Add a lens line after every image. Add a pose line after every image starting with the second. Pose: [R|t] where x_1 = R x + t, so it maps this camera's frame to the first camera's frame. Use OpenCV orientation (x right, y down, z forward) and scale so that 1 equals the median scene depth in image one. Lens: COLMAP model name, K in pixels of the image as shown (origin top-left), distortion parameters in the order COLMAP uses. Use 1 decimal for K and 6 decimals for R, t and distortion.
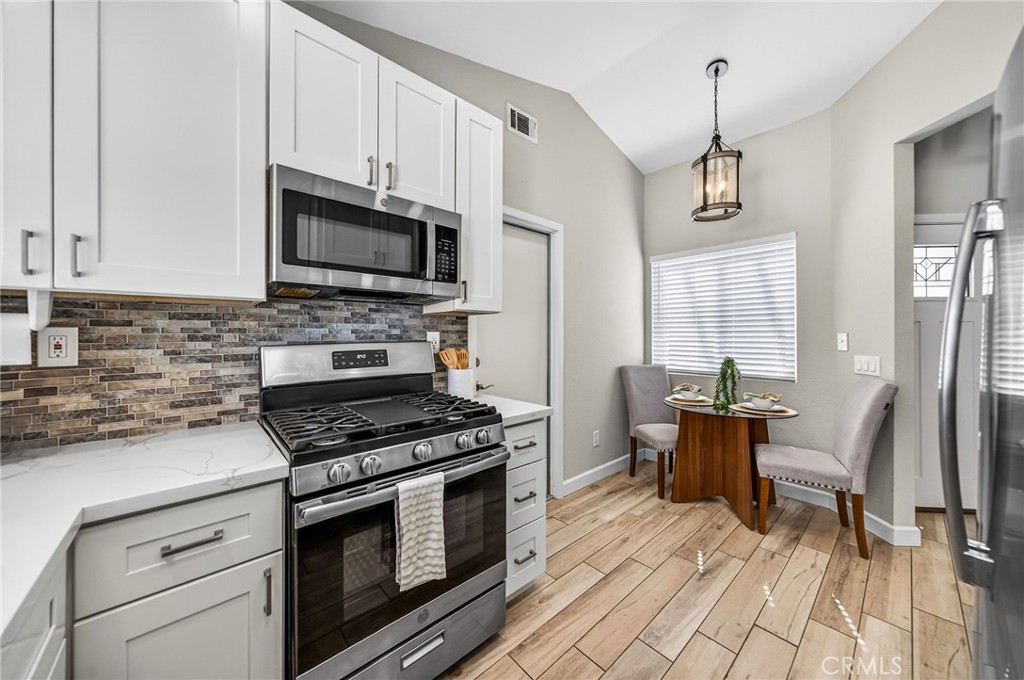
lens RADIAL K [[357.7, 0, 512.3], [0, 357.7, 336.2], [0, 0, 1]] dist [0.000150, 0.000034]
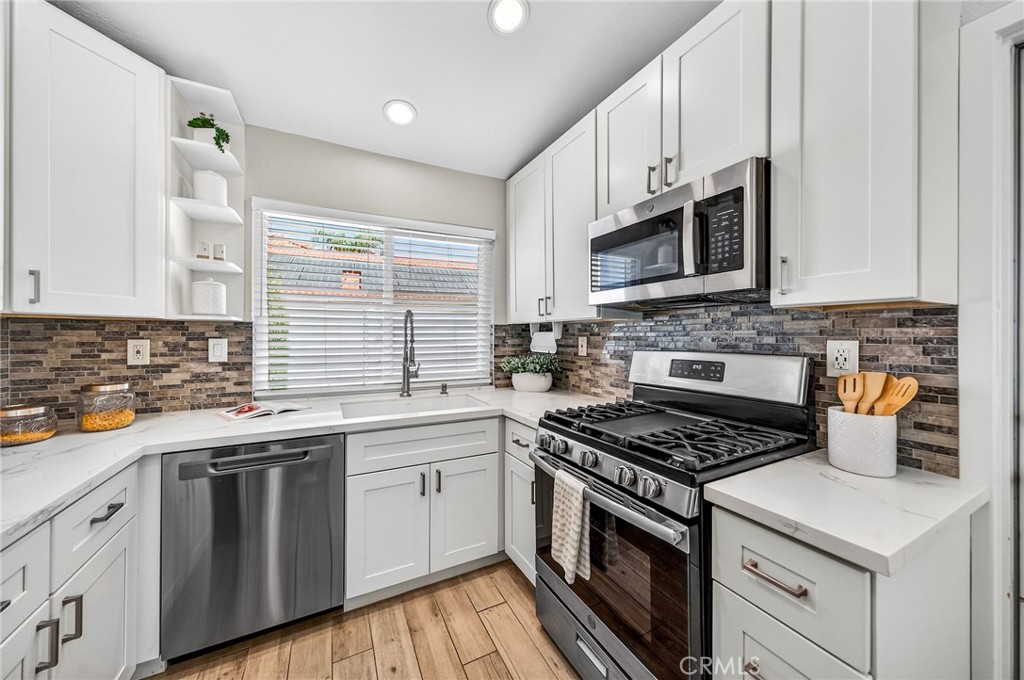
lens RADIAL K [[357.7, 0, 512.3], [0, 357.7, 336.2], [0, 0, 1]] dist [0.000150, 0.000034]
pose [[-0.239219, 0.004559, -0.970955, 0.298558], [-0.001002, 0.999987, 0.004942, -0.013691], [0.970965, 0.002155, -0.239211, 0.383289]]
